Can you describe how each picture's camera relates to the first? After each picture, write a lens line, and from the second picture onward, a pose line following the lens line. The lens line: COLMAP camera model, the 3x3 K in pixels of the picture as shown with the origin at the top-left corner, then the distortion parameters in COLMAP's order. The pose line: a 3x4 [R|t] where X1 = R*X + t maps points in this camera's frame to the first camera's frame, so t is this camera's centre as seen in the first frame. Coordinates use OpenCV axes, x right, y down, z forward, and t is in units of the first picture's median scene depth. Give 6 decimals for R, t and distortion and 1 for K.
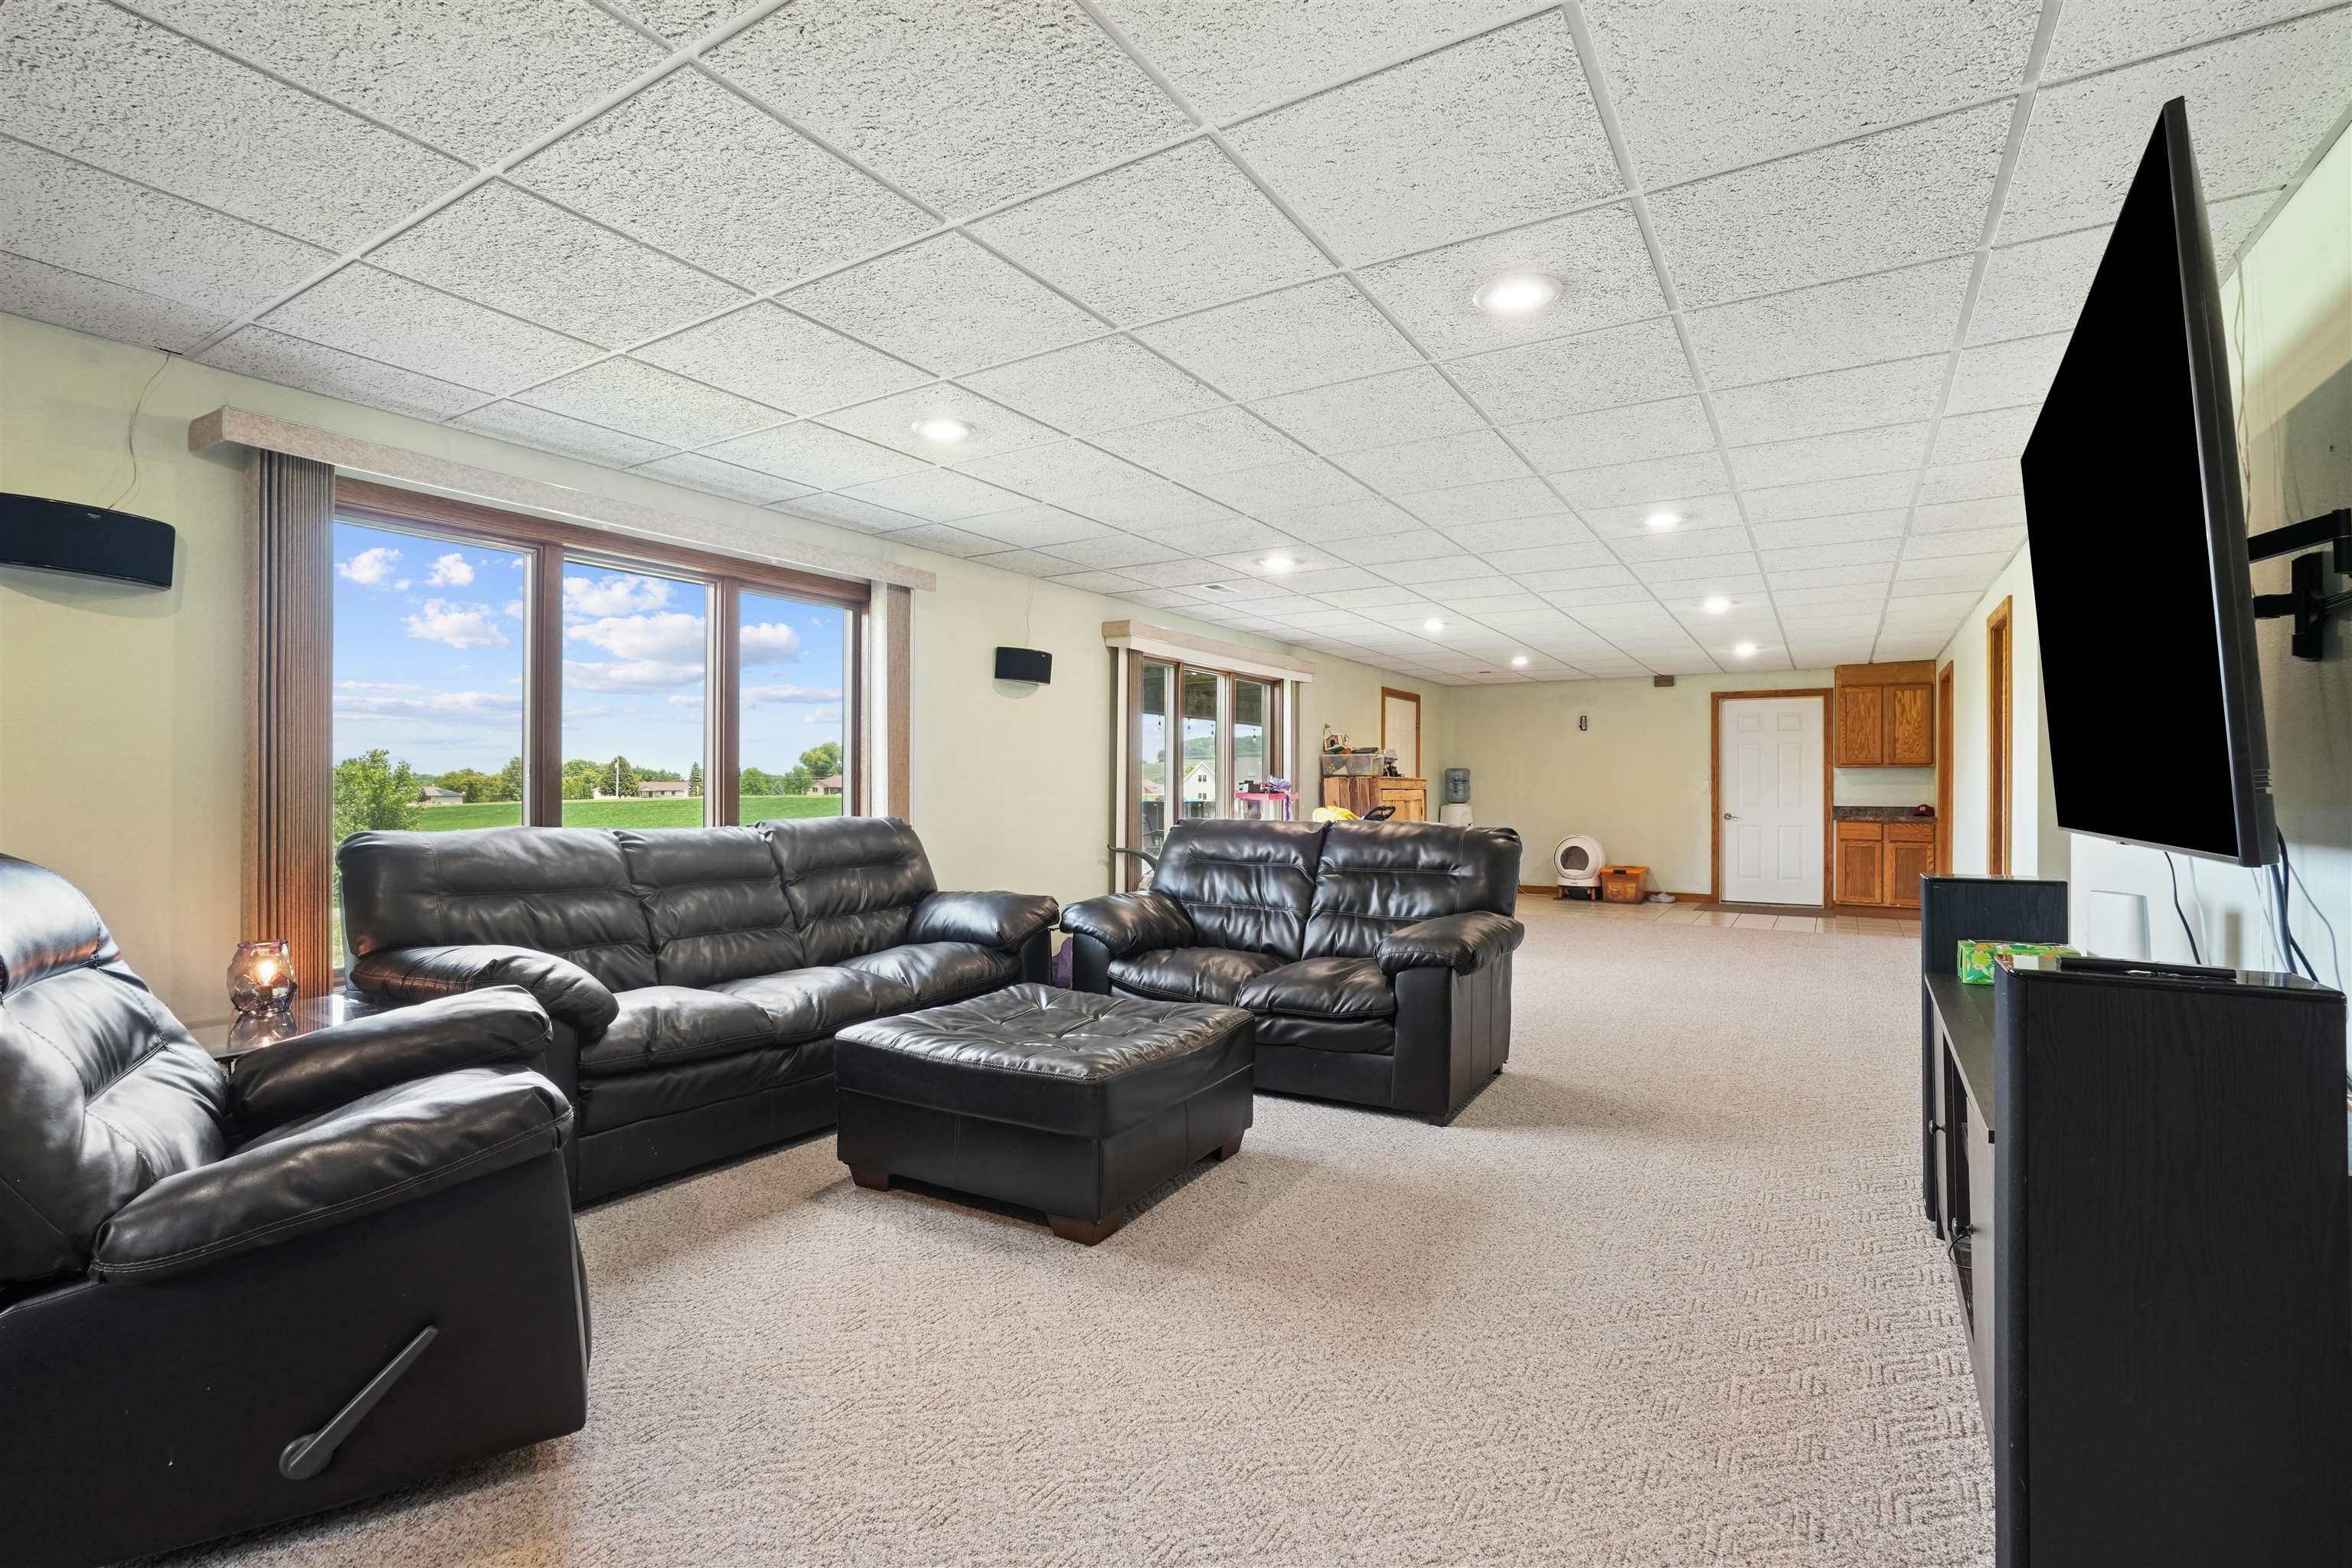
lens RADIAL K [[1079.5, 0, 1185.5], [0, 1079.5, 775.6], [0, 0, 1]] dist [-0.000338, -0.000104]
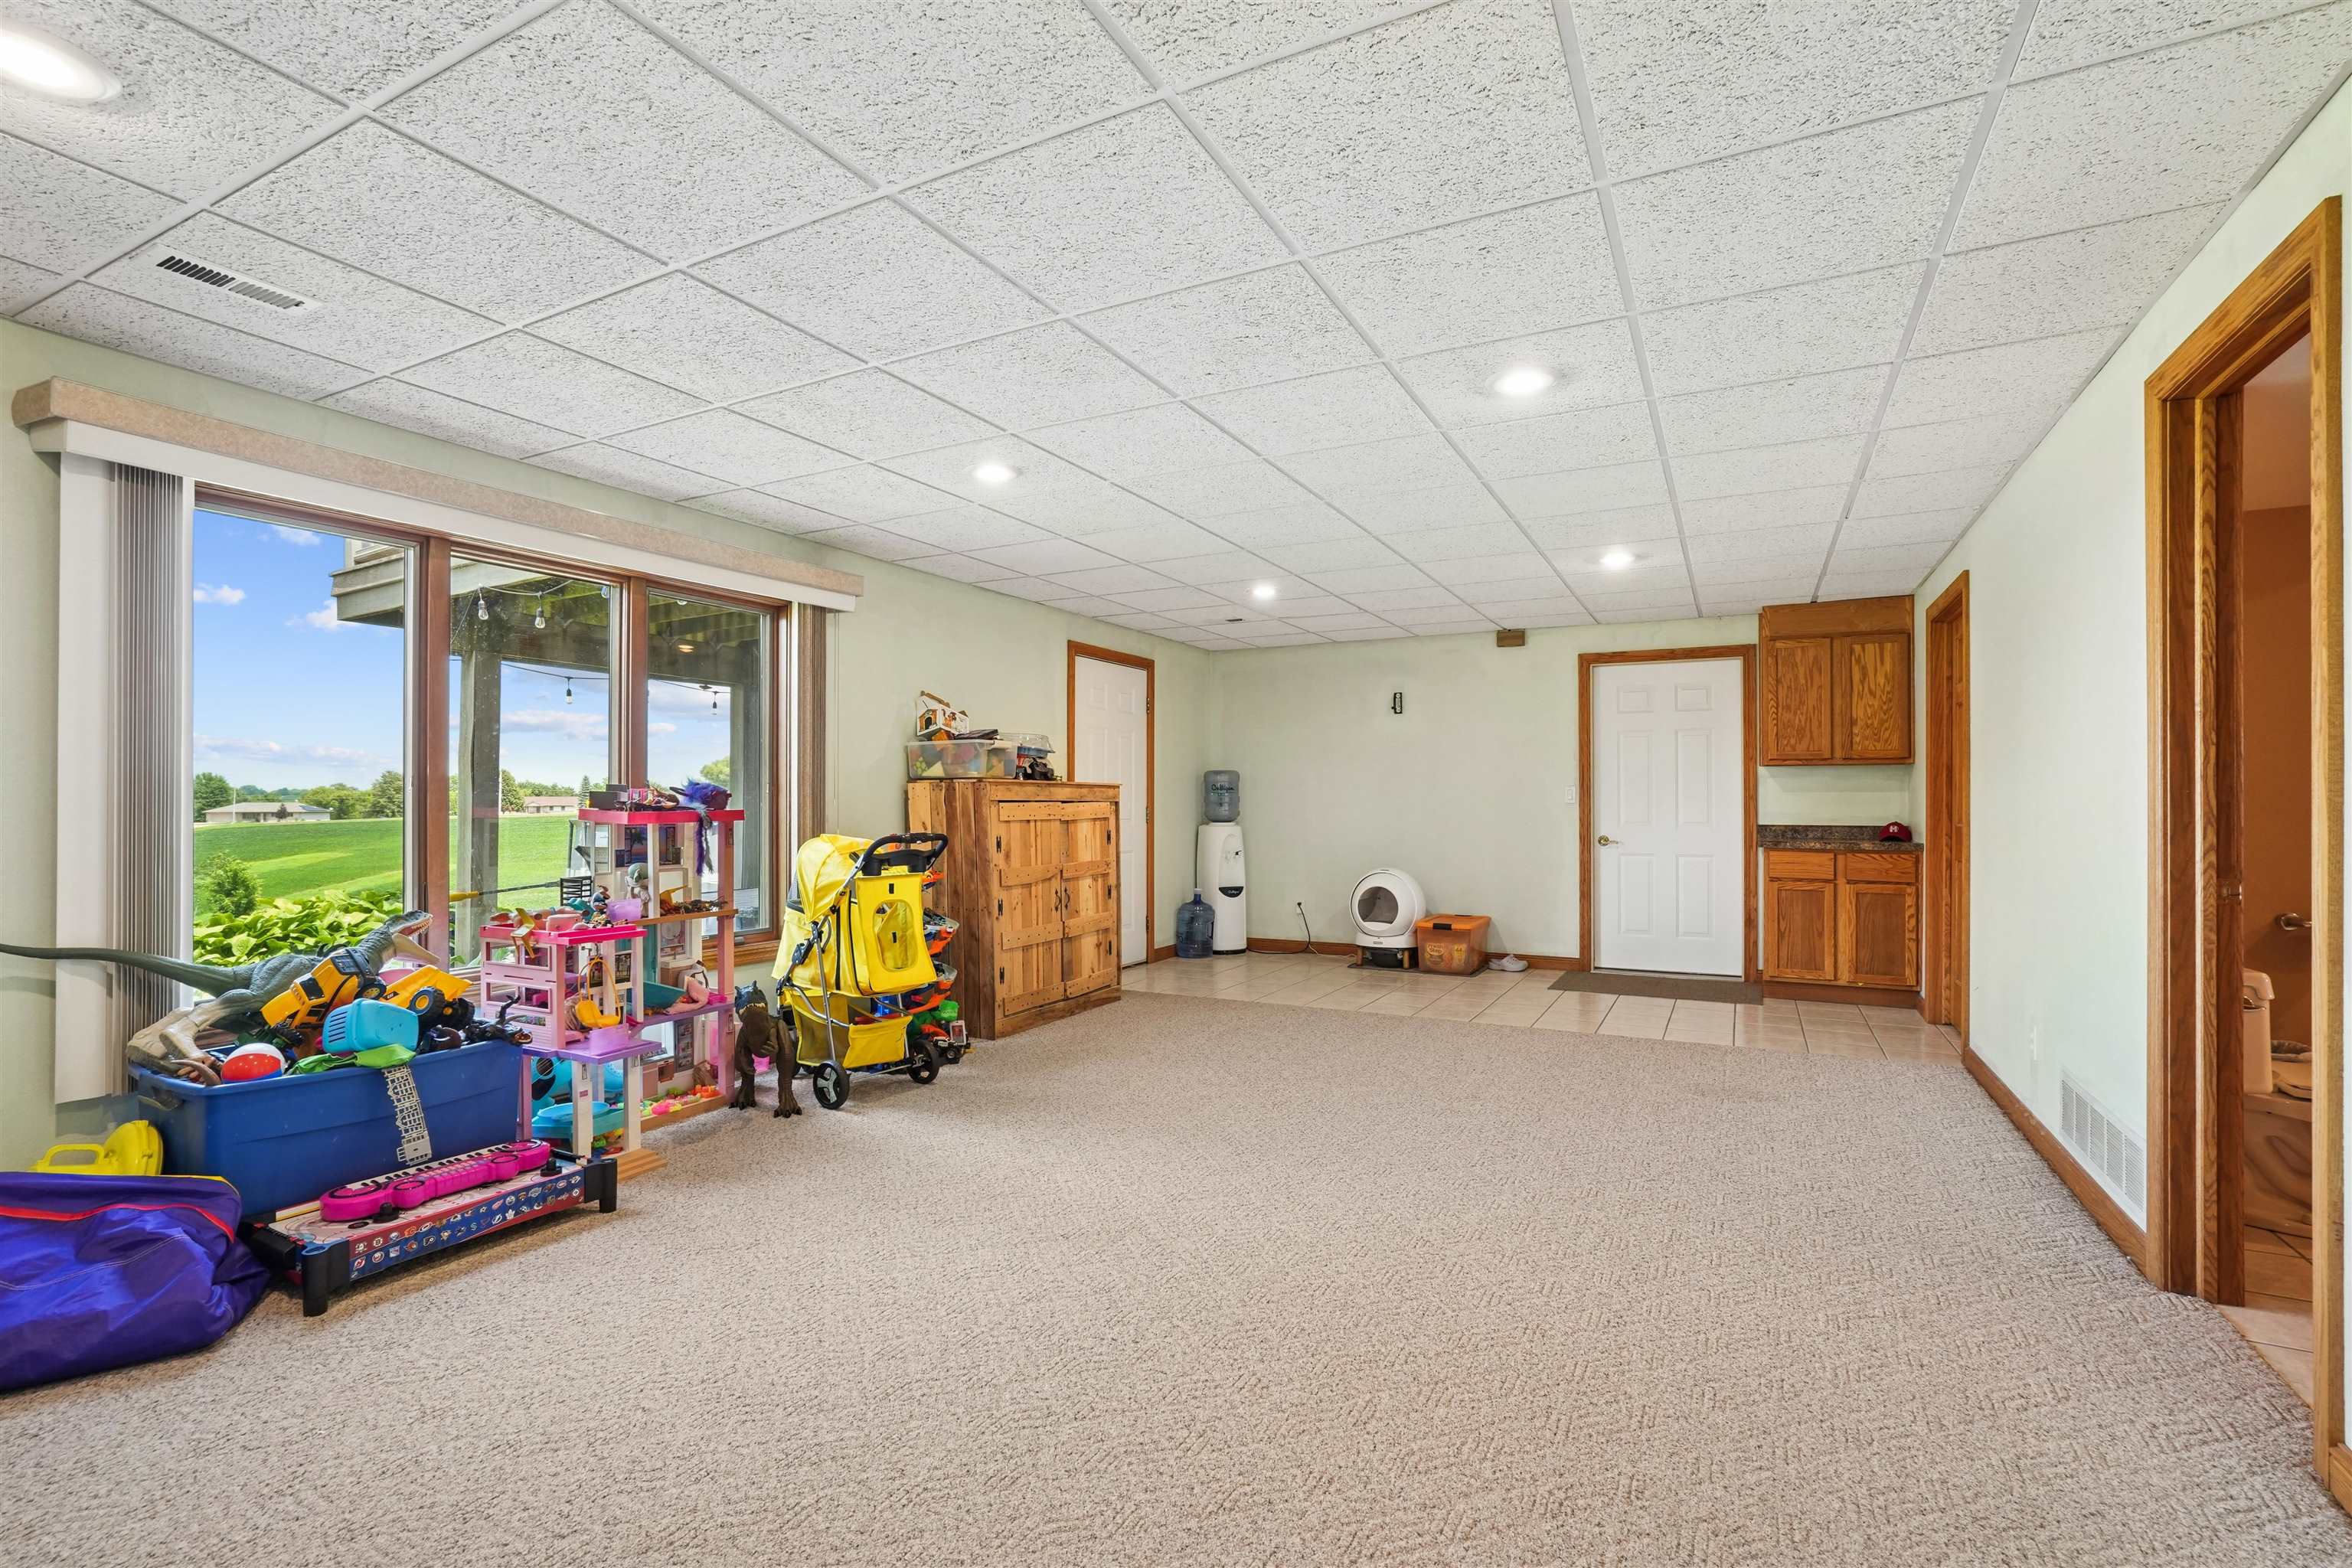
lens RADIAL K [[1079.5, 0, 1179.0], [0, 1079.5, 790.6], [0, 0, 1]] dist [-0.000338, -0.000104]
pose [[0.998169, -0.003994, 0.060355, 0.208213], [0.003836, 0.999989, 0.002742, 0.004438], [-0.060365, -0.002505, 0.998173, 0.363687]]
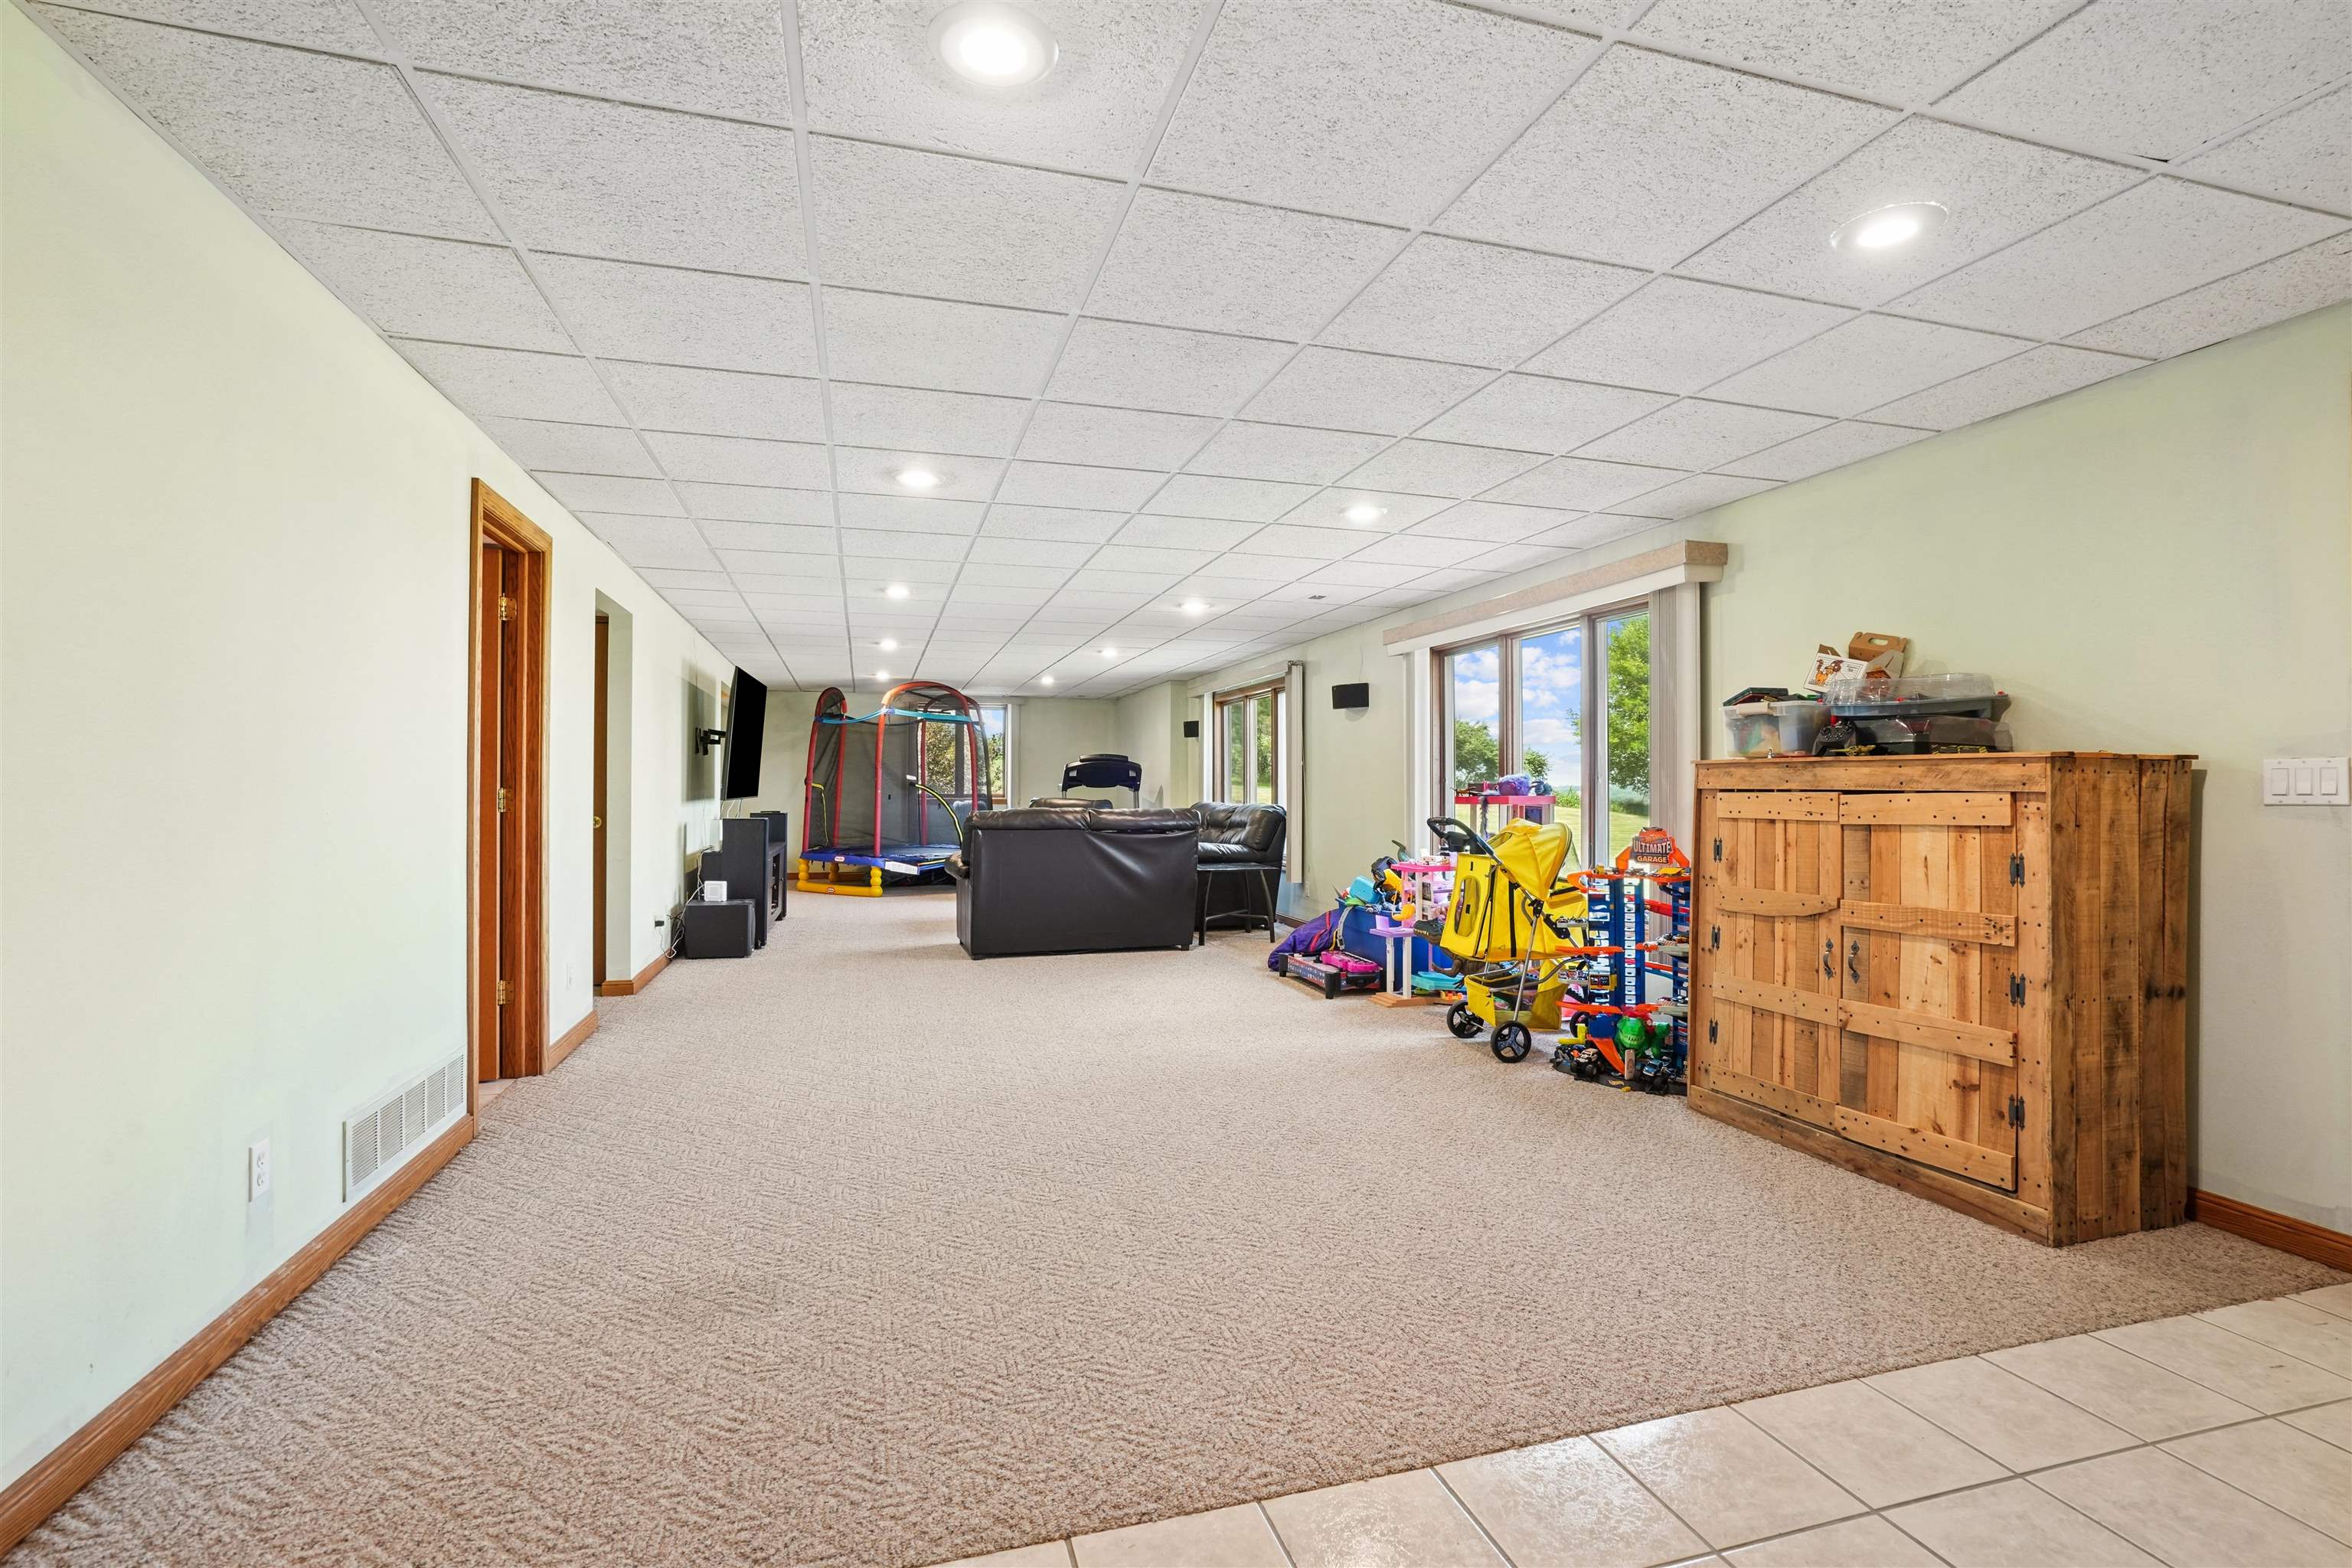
lens RADIAL K [[1079.5, 0, 1180.4], [0, 1079.5, 787.4], [0, 0, 1]] dist [-0.000338, -0.000104]
pose [[-0.669203, -0.005541, -0.743059, 0.553509], [0.003098, 0.999943, -0.010246, 0.013056], [0.743073, -0.009159, -0.669148, 0.996533]]
